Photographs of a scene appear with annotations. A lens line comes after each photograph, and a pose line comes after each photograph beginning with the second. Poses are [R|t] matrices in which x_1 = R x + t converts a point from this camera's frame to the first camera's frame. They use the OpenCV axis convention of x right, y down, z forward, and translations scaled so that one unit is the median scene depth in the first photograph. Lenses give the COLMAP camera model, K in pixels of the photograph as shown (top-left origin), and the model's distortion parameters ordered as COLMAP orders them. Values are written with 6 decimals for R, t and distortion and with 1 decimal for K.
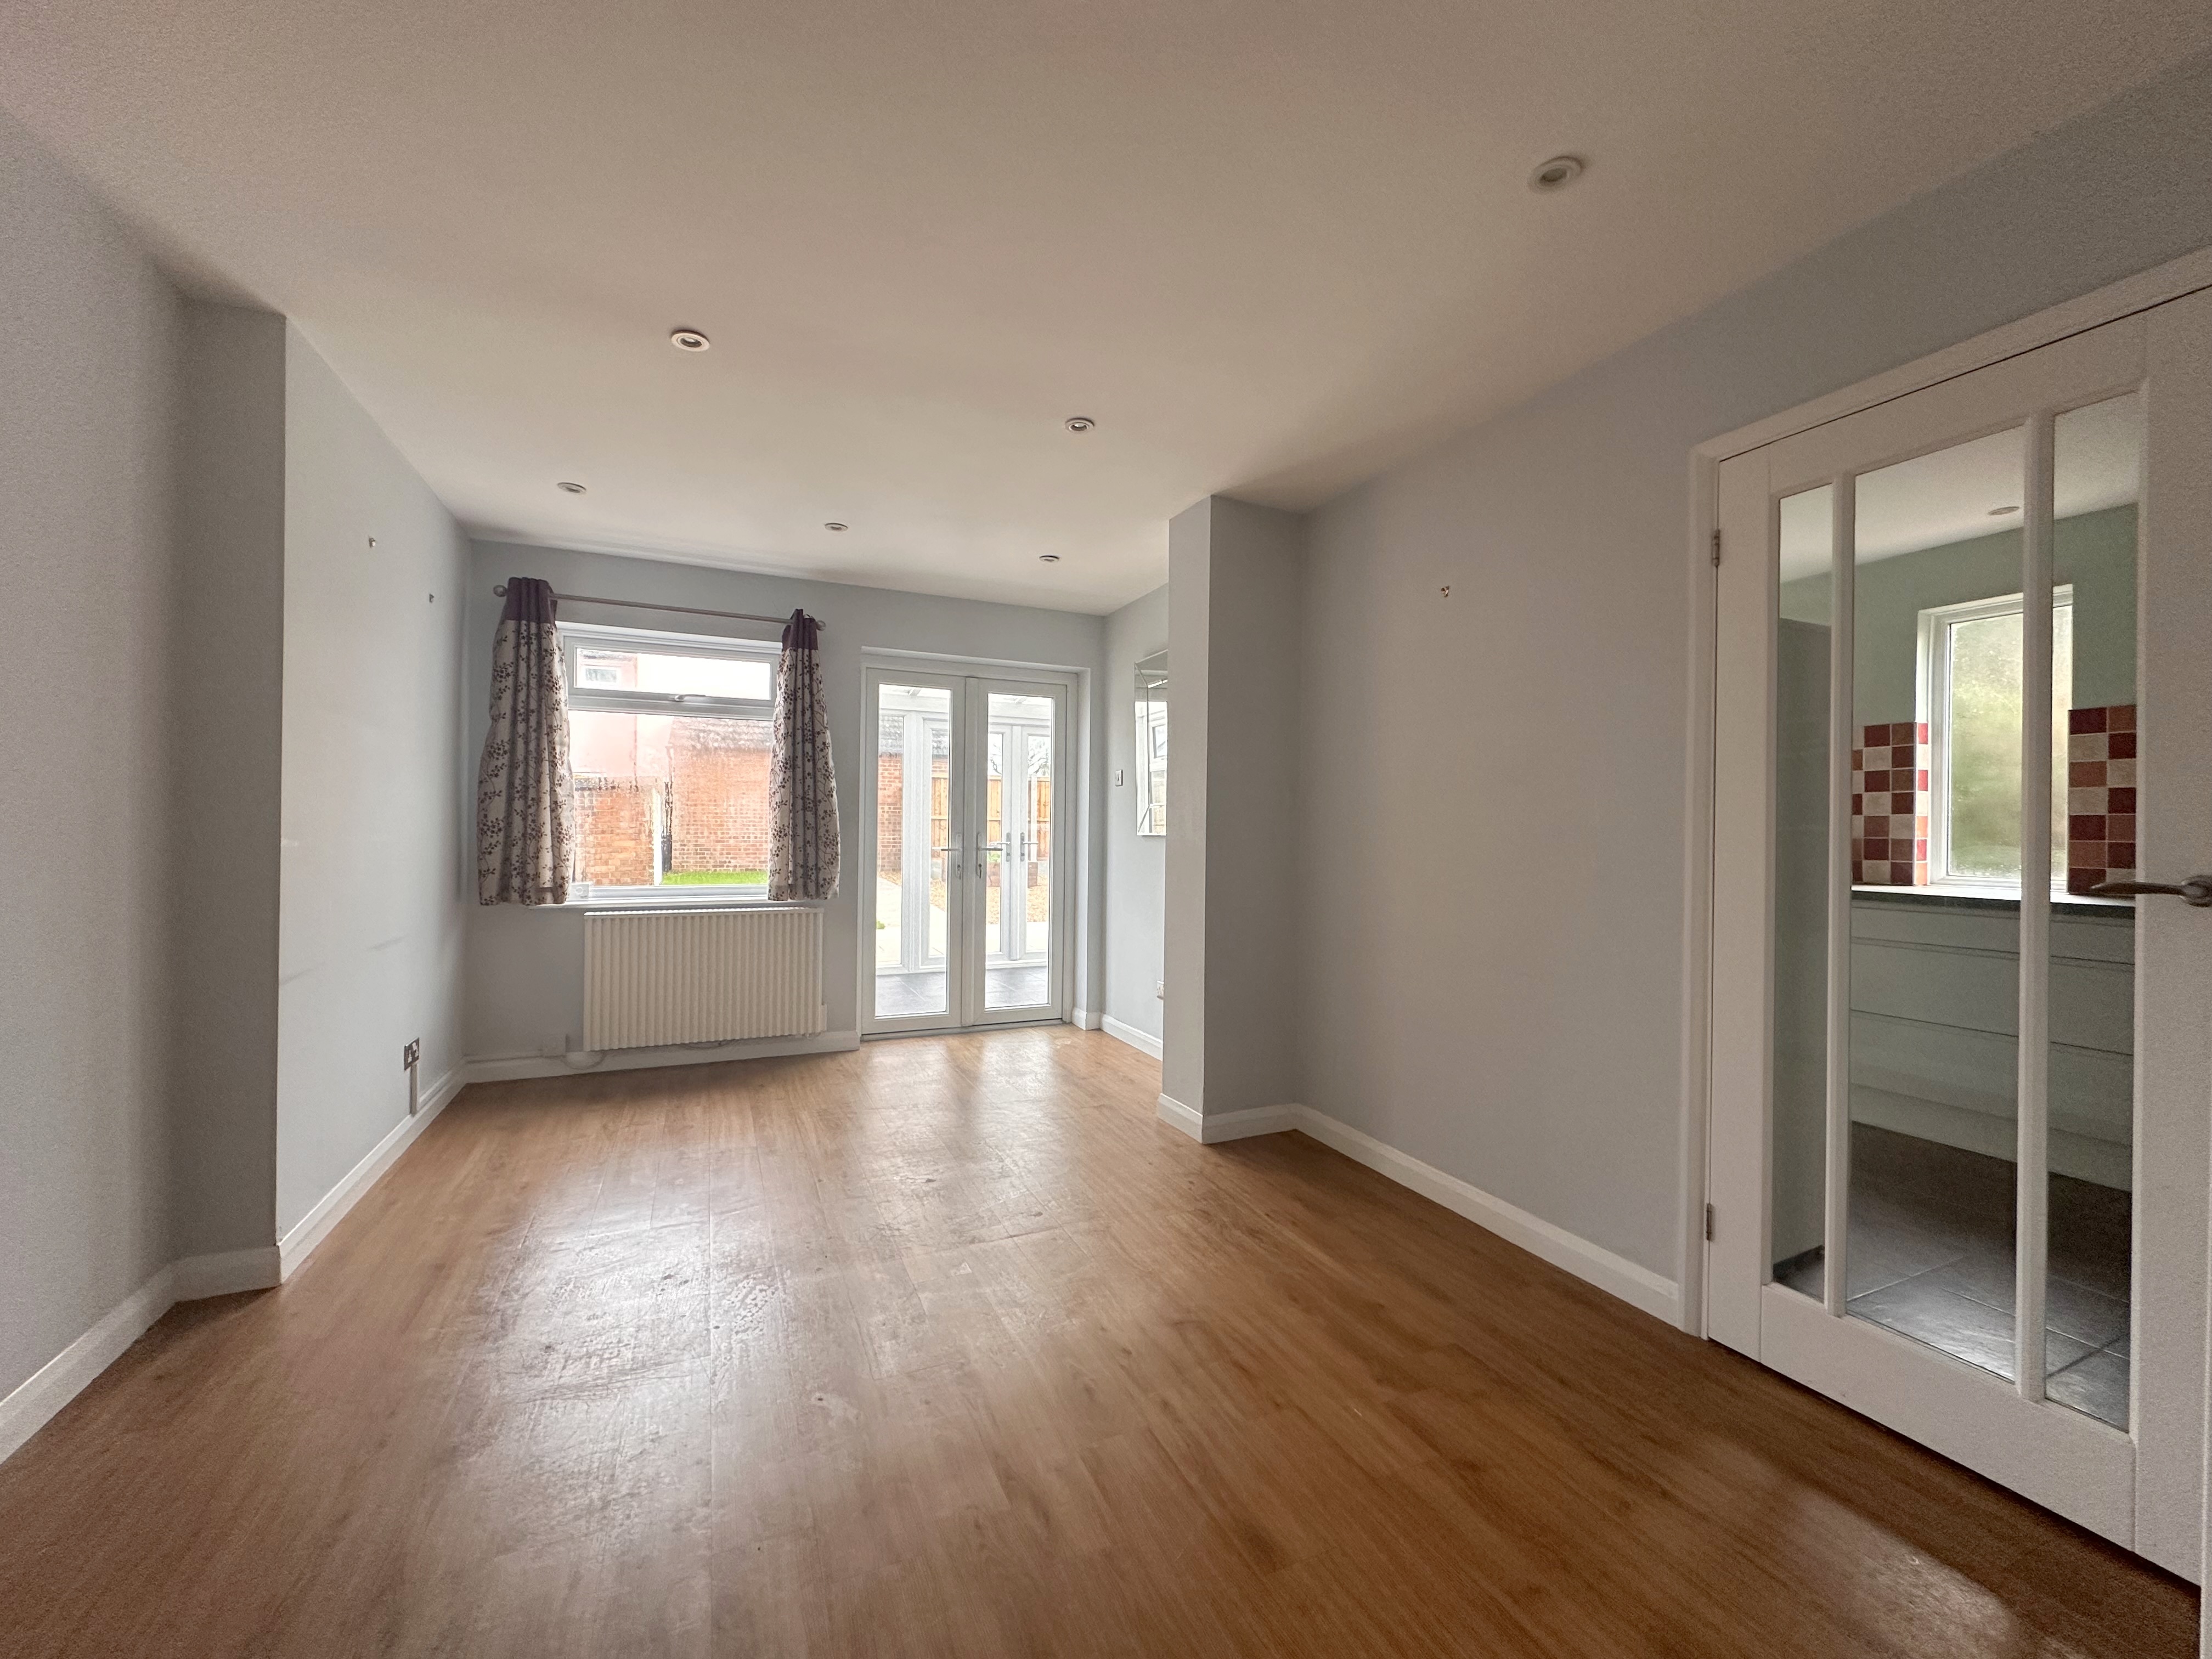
lens RADIAL K [[876.2, 0, 1111.2], [0, 876.2, 834.3], [0, 0, 1]] dist [-0.001045, -0.000988]
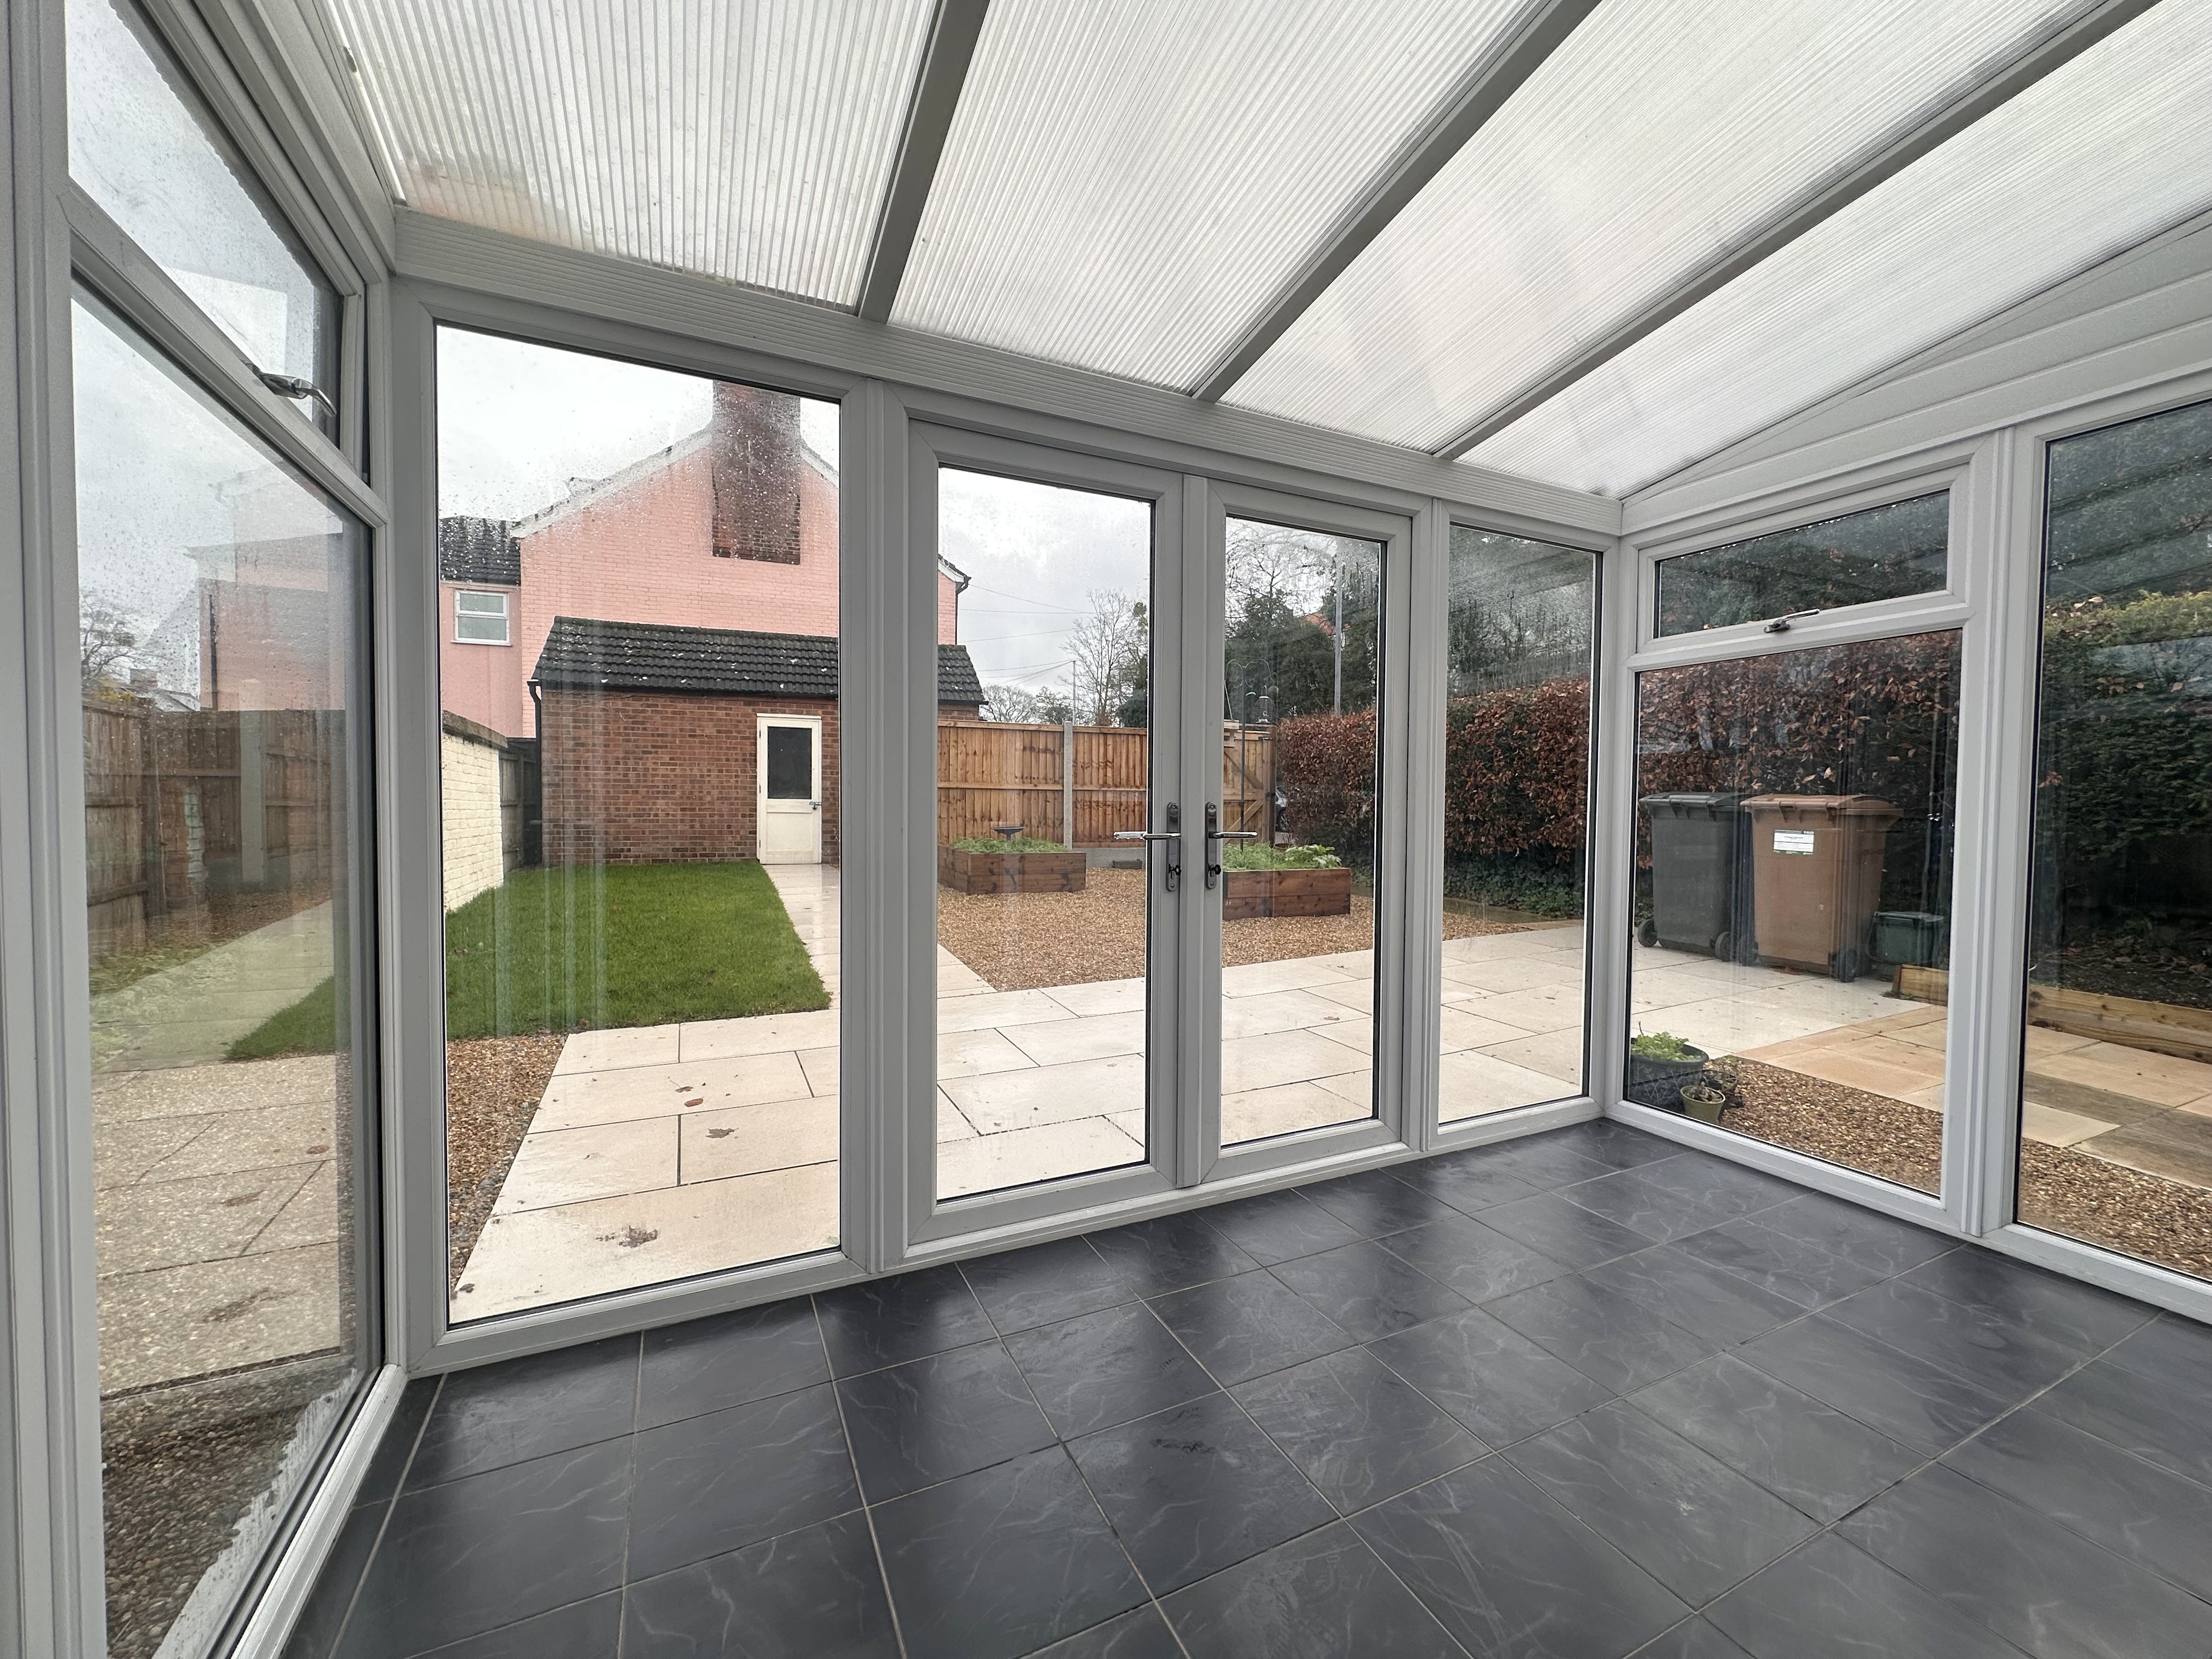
lens RADIAL K [[876.2, 0, 1110.7], [0, 876.2, 832.8], [0, 0, 1]] dist [-0.001045, -0.000988]
pose [[0.999873, -0.005476, 0.014960, -0.087512], [0.005084, 0.999645, 0.026156, 0.001149], [-0.015098, -0.026077, 0.999546, 0.417168]]
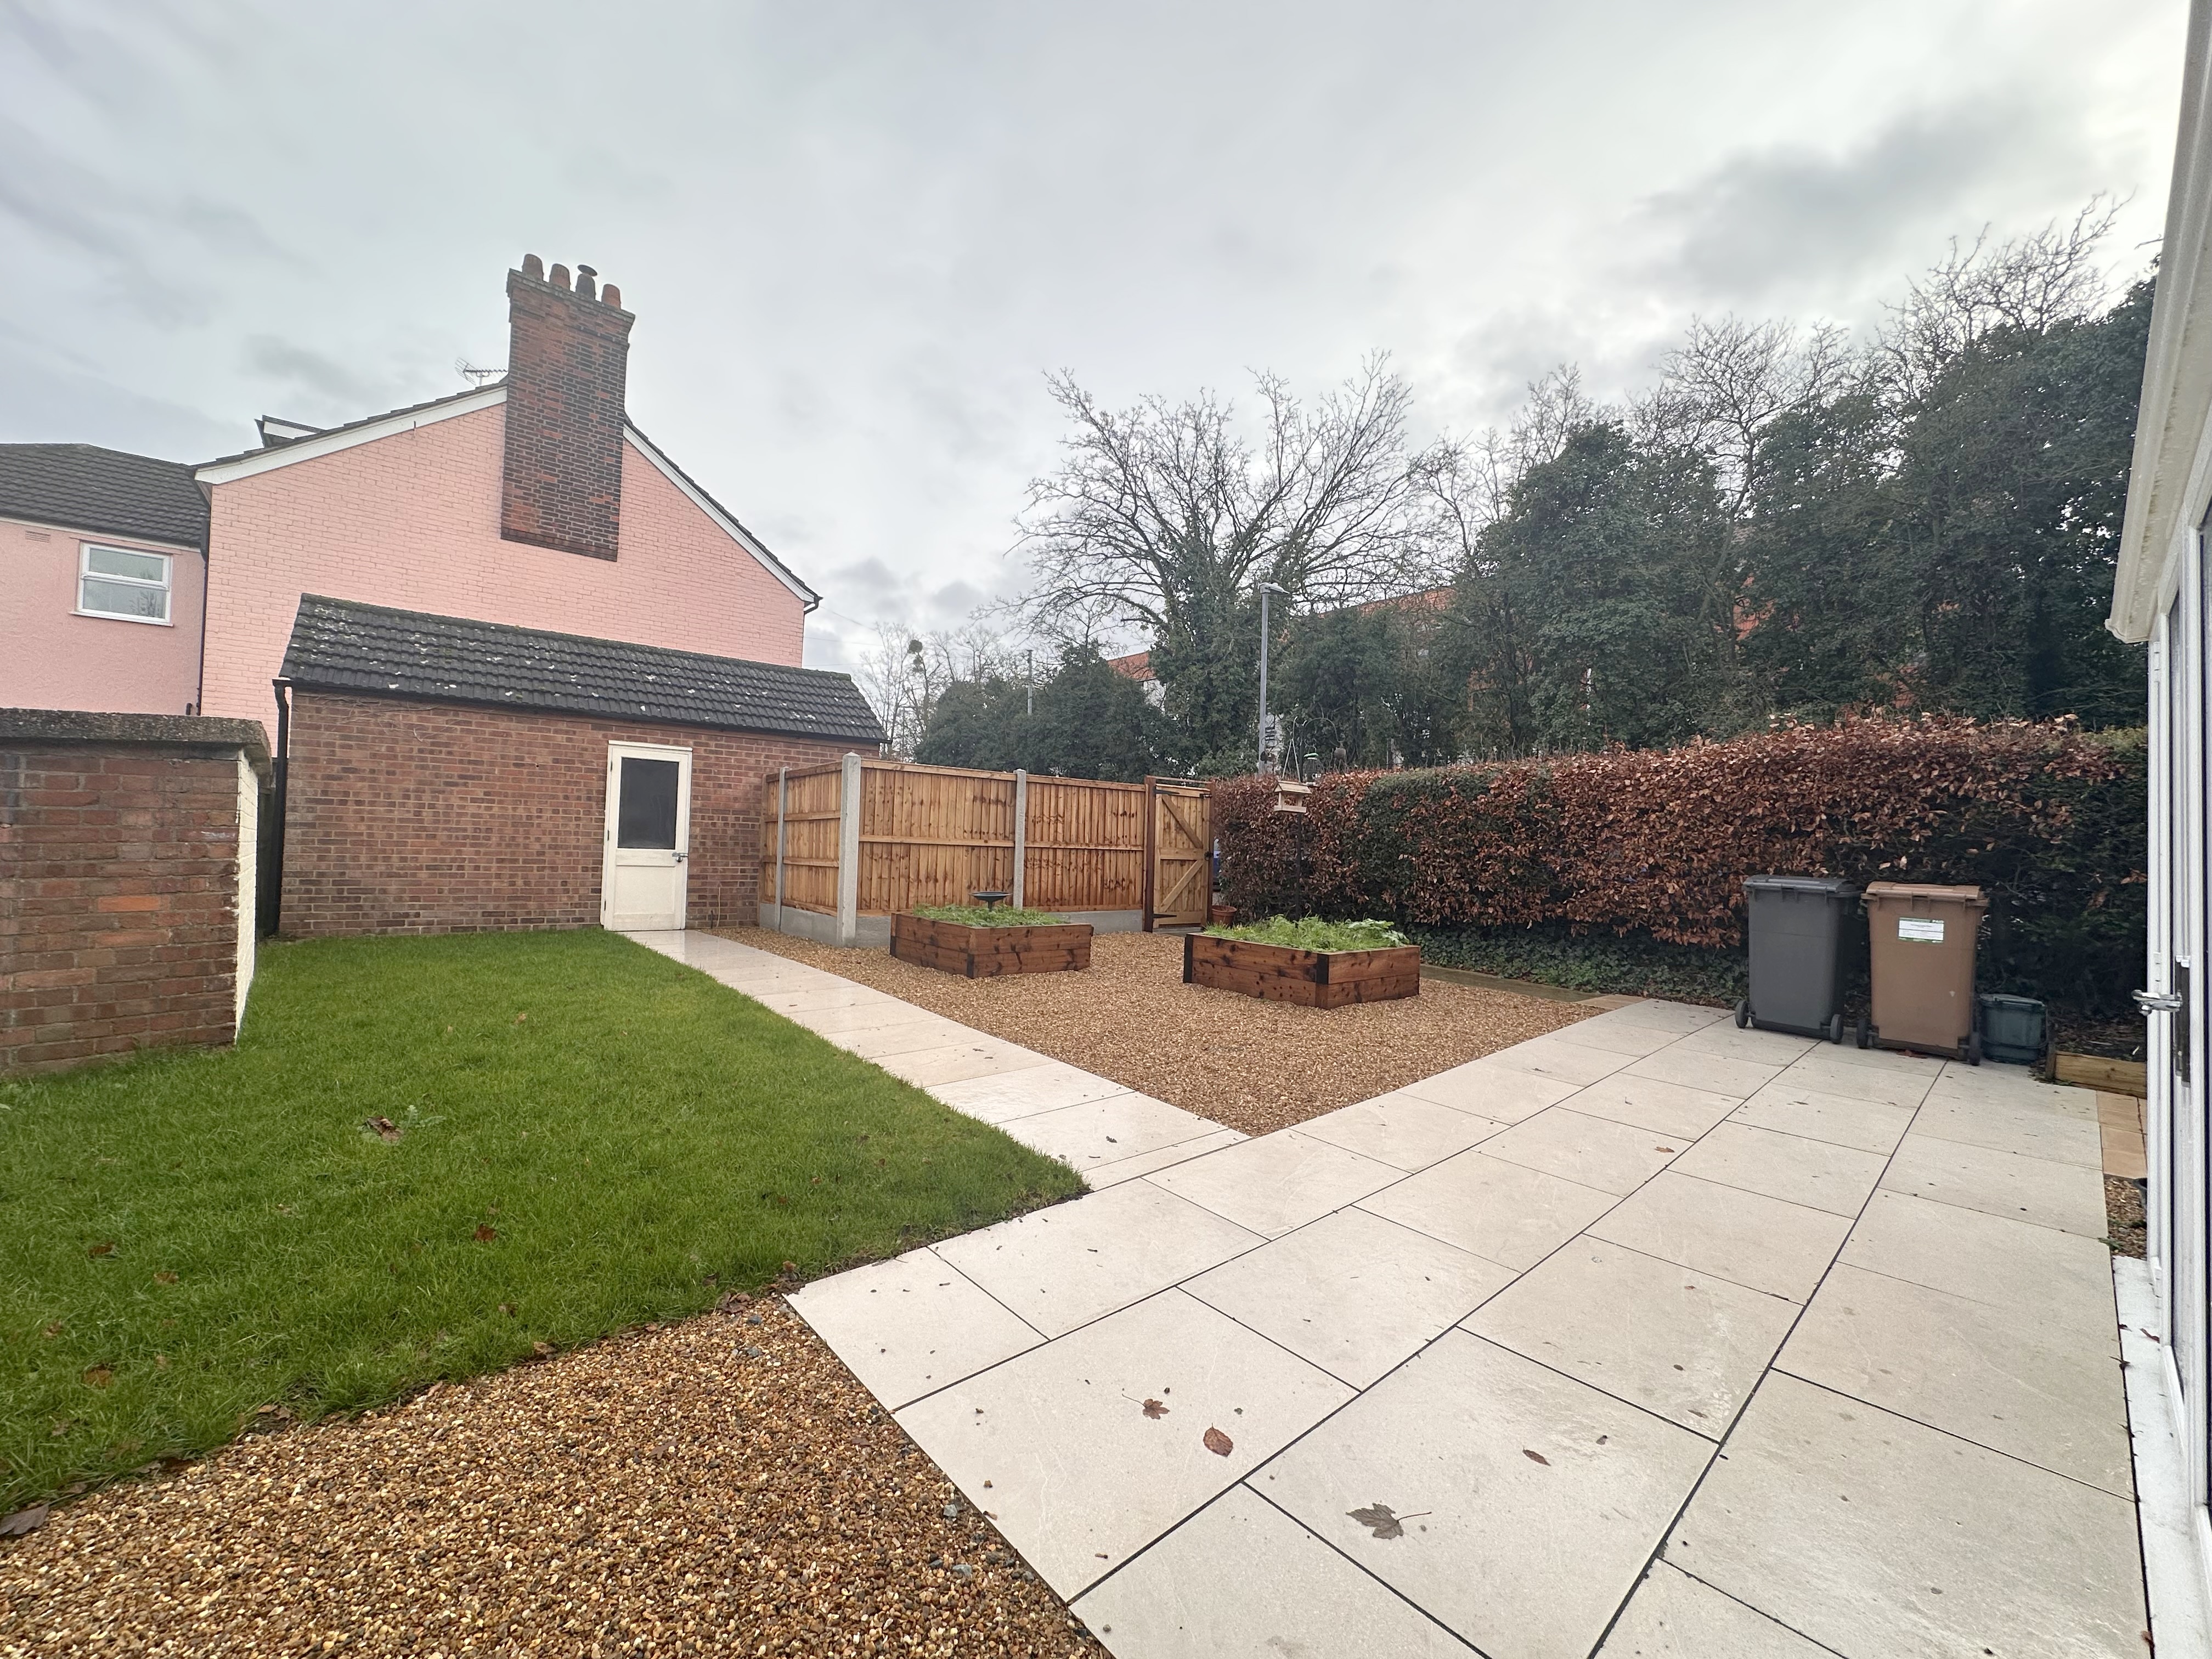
lens RADIAL K [[876.2, 0, 1106.8], [0, 876.2, 830.0], [0, 0, 1]] dist [-0.001045, -0.000988]
pose [[0.954339, 0.021112, 0.297978, -0.284399], [-0.013773, 0.999548, -0.026707, -0.015392], [-0.298407, 0.021384, 0.954199, 0.542127]]
